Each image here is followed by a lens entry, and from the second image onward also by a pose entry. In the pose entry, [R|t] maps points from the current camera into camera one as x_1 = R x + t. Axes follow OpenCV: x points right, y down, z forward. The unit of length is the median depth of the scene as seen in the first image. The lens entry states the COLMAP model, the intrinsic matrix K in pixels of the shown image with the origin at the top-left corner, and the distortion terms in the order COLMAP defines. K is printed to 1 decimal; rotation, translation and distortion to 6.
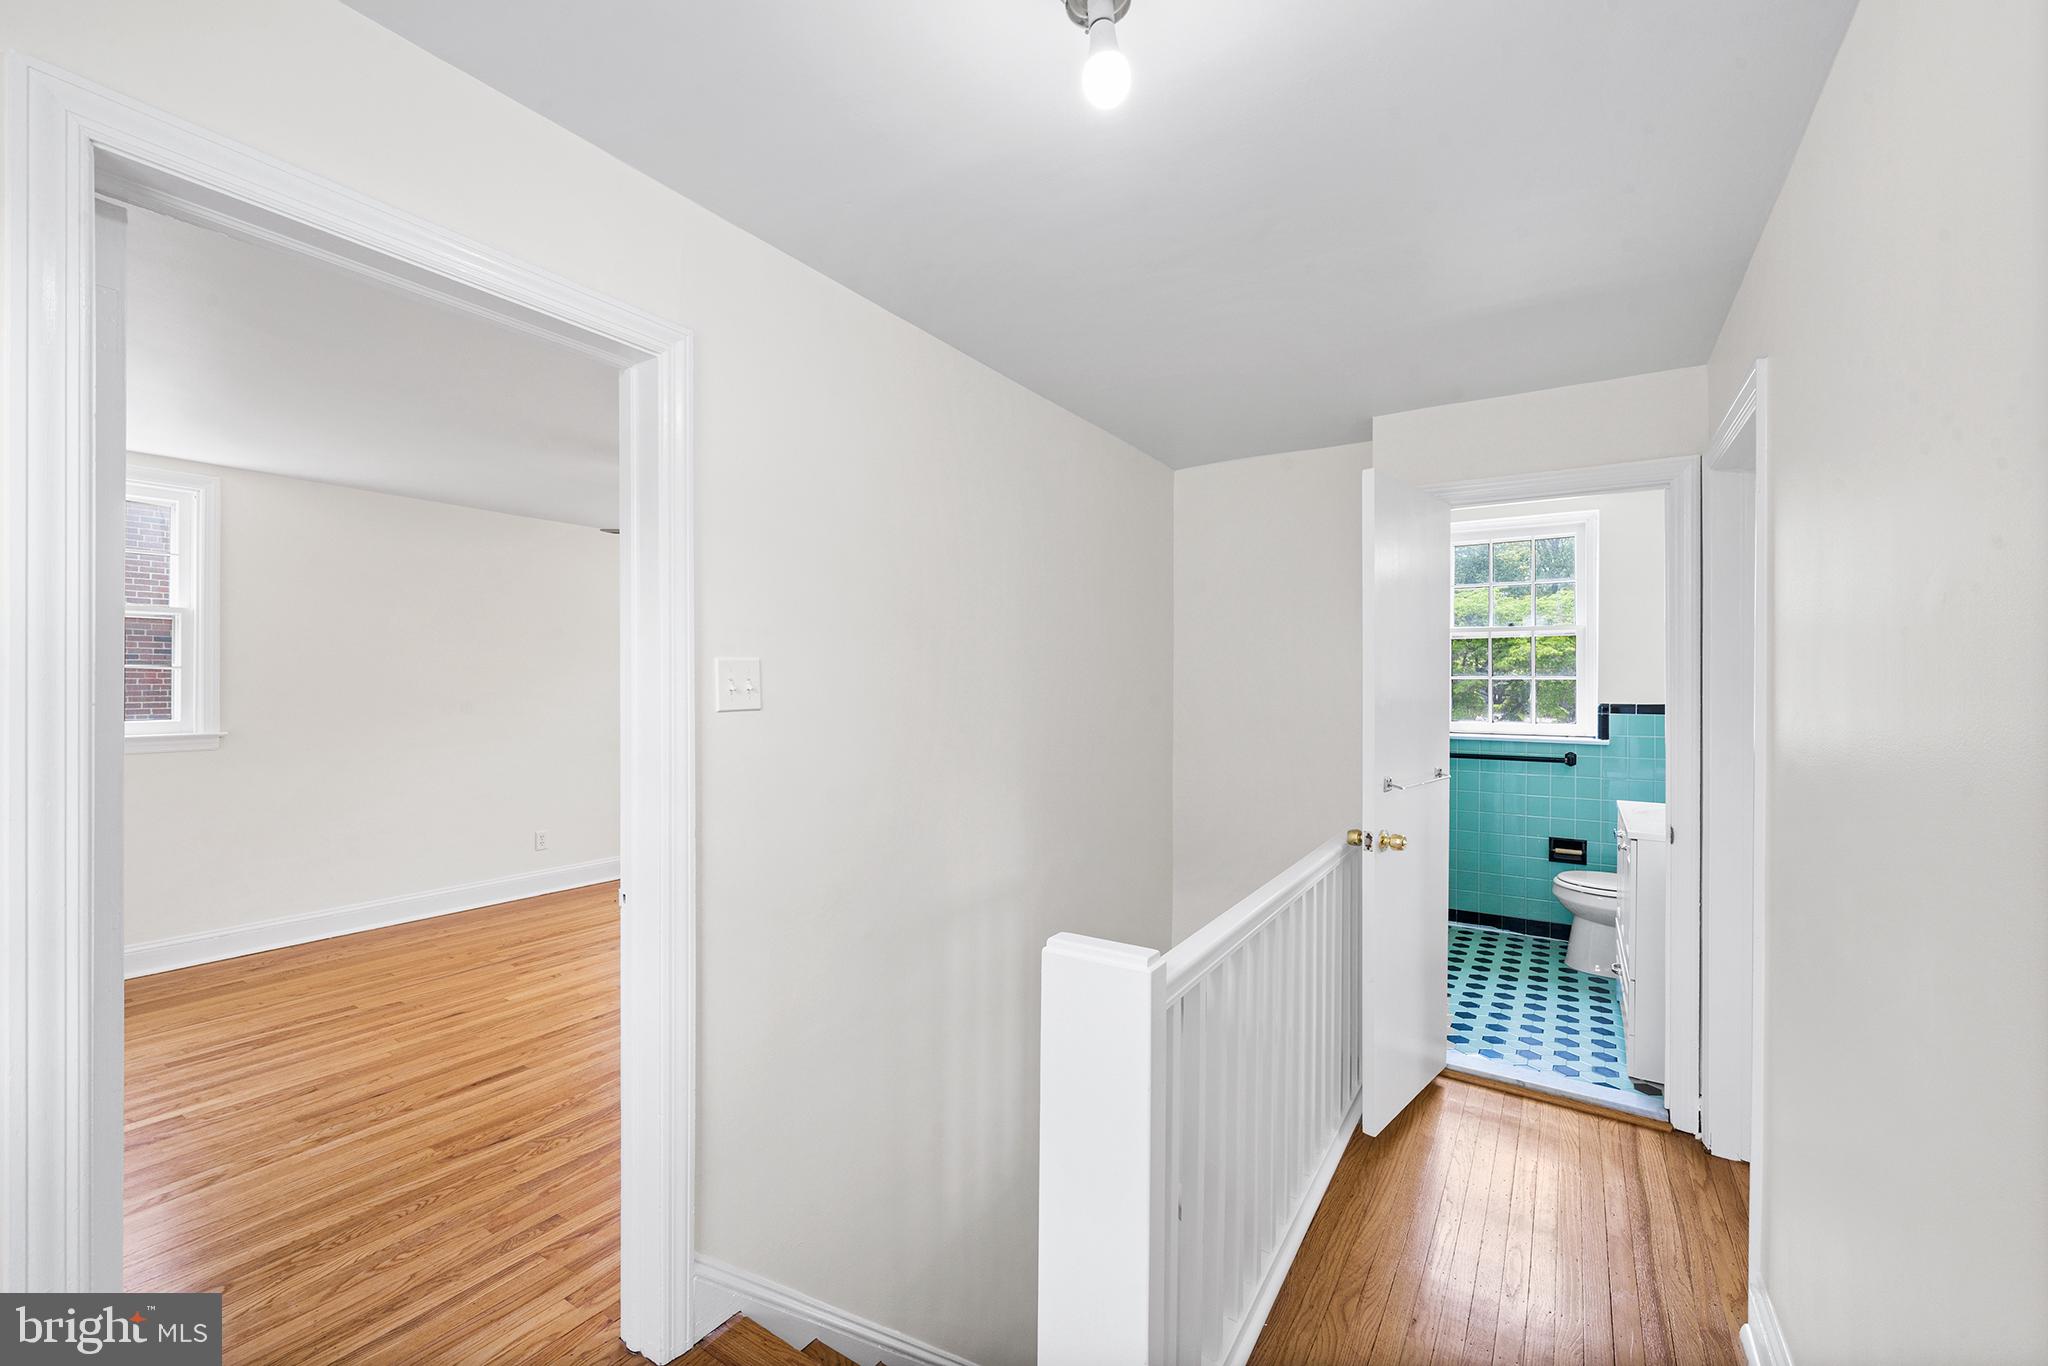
lens RADIAL K [[832.1, 0, 1010.2], [0, 832.1, 684.3], [0, 0, 1]] dist [0.001479, -0.000408]
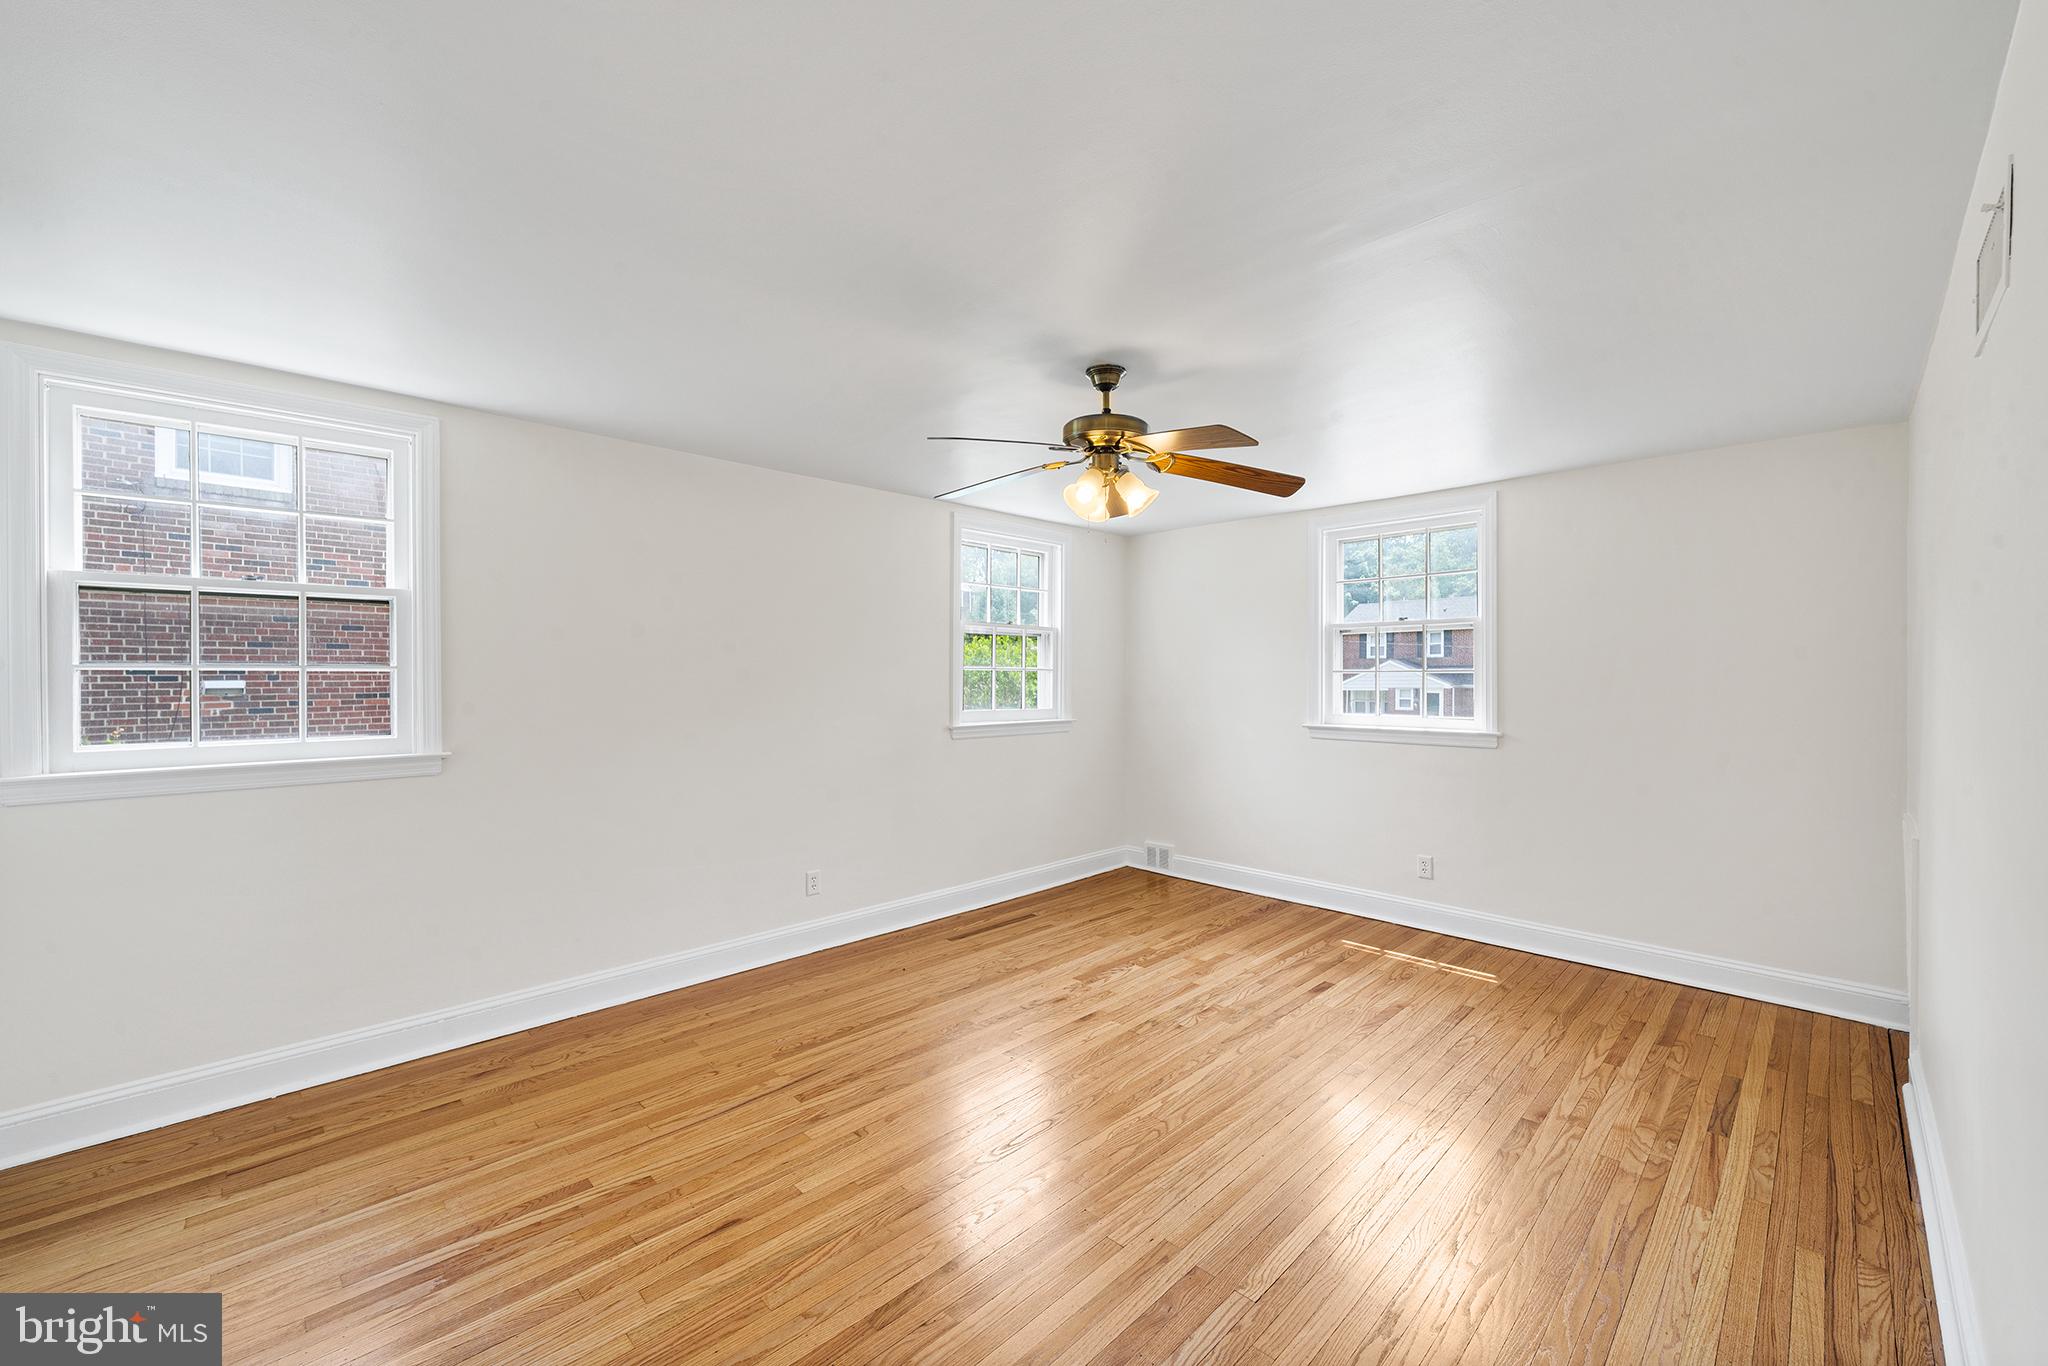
lens RADIAL K [[832.1, 0, 1030.3], [0, 832.1, 683.1], [0, 0, 1]] dist [0.001479, -0.000408]
pose [[0.976652, -0.007513, -0.214697, -0.265887], [0.008678, 0.999952, 0.004486, -0.005090], [0.214653, -0.006244, 0.976670, 0.382349]]
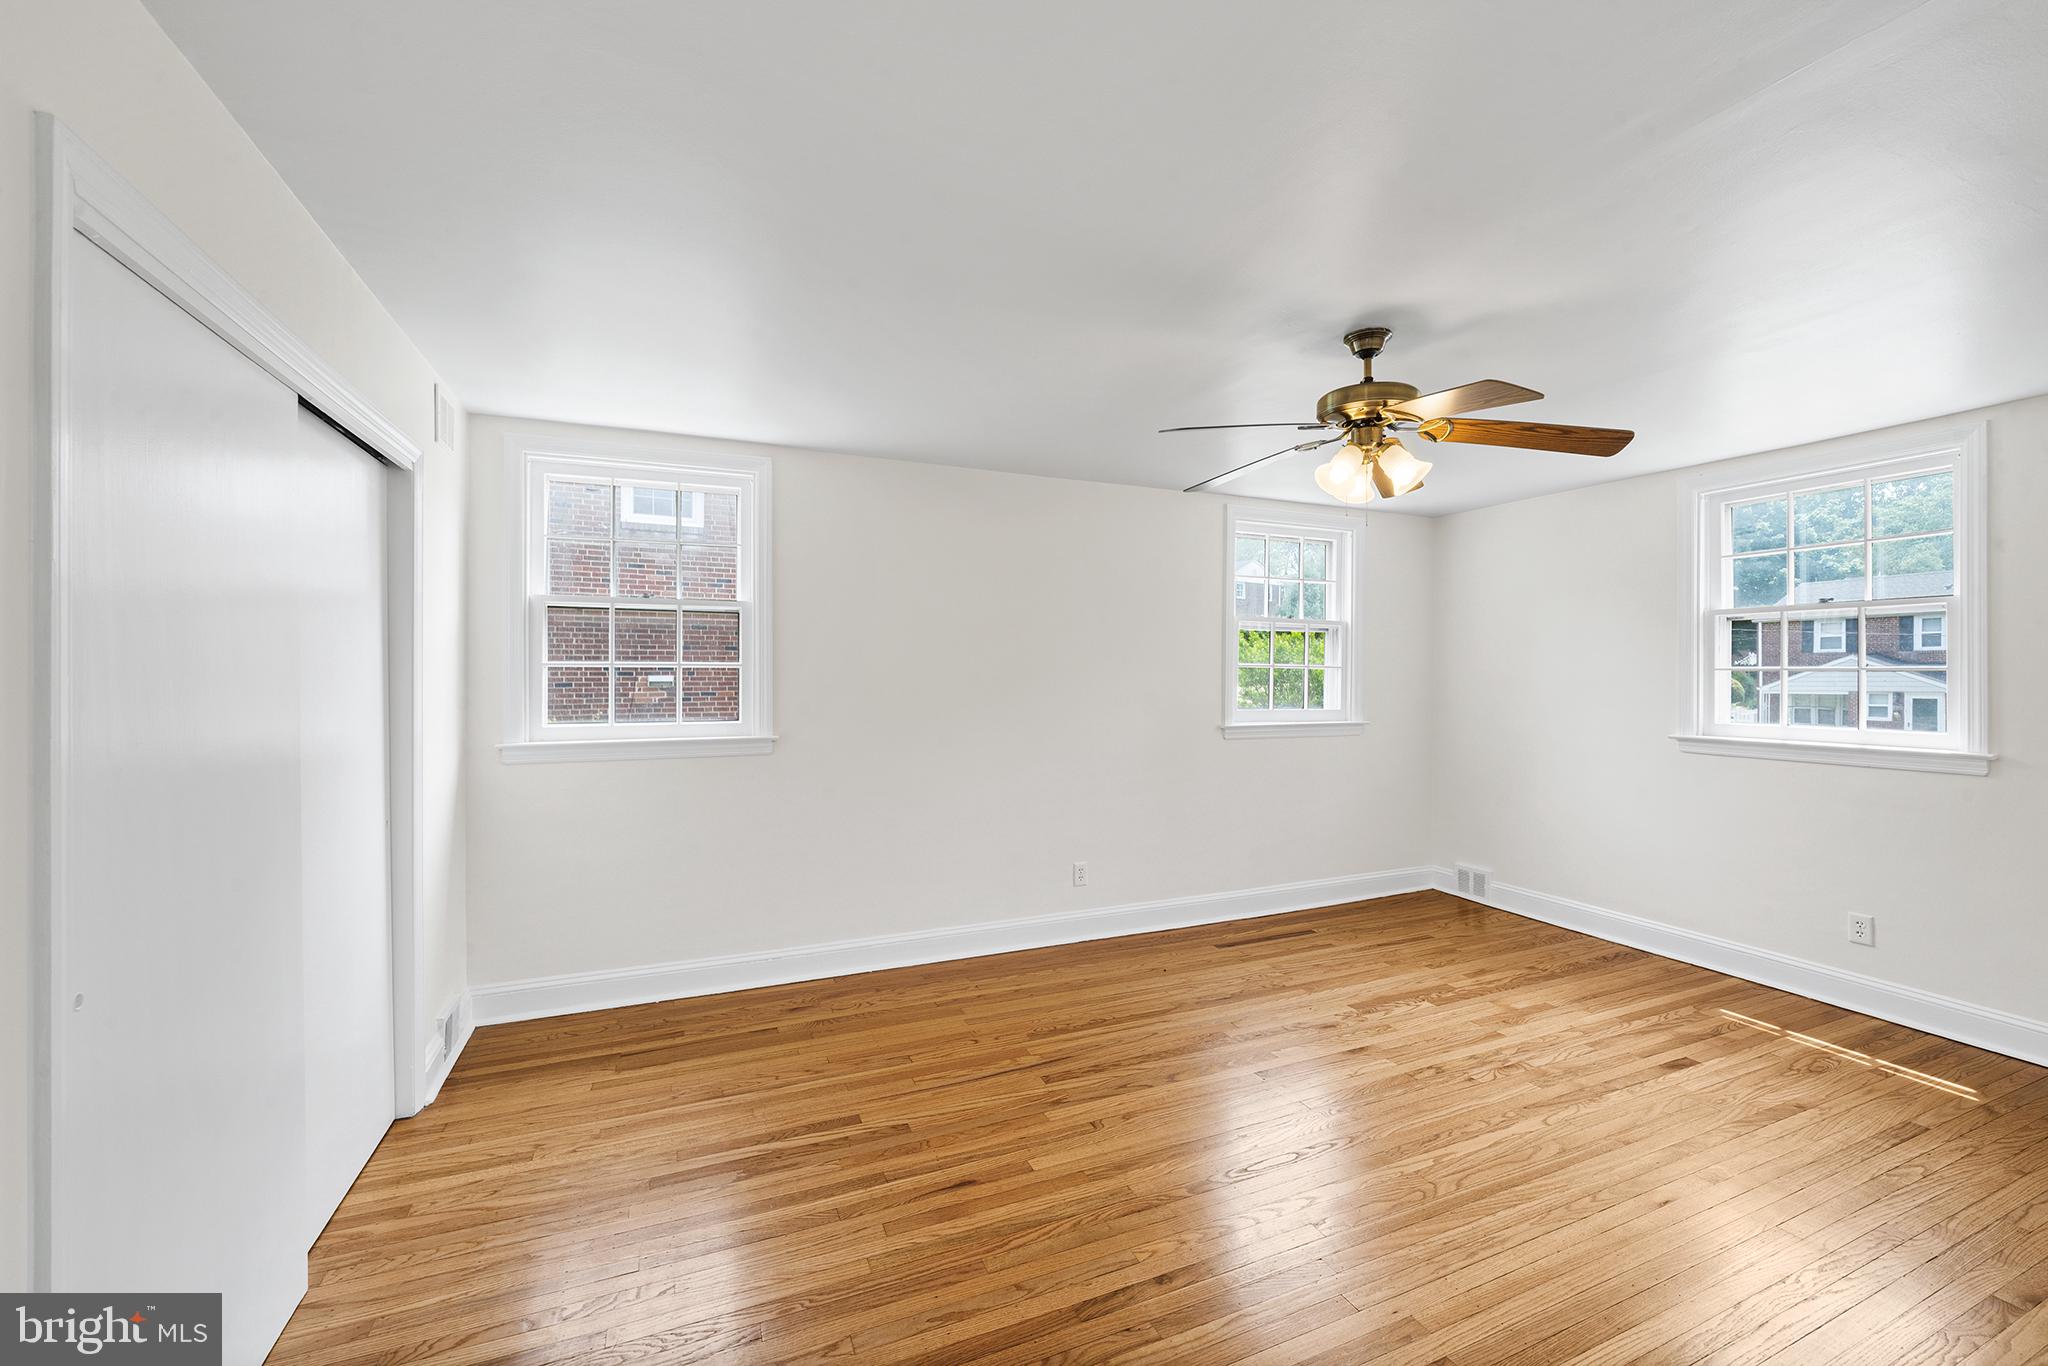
lens RADIAL K [[832.1, 0, 1010.4], [0, 832.1, 681.0], [0, 0, 1]] dist [0.001479, -0.000408]
pose [[0.824615, -0.001457, -0.565693, -0.221647], [0.003405, 0.999991, 0.002387, -0.004760], [0.565685, -0.003895, 0.824613, 0.405961]]
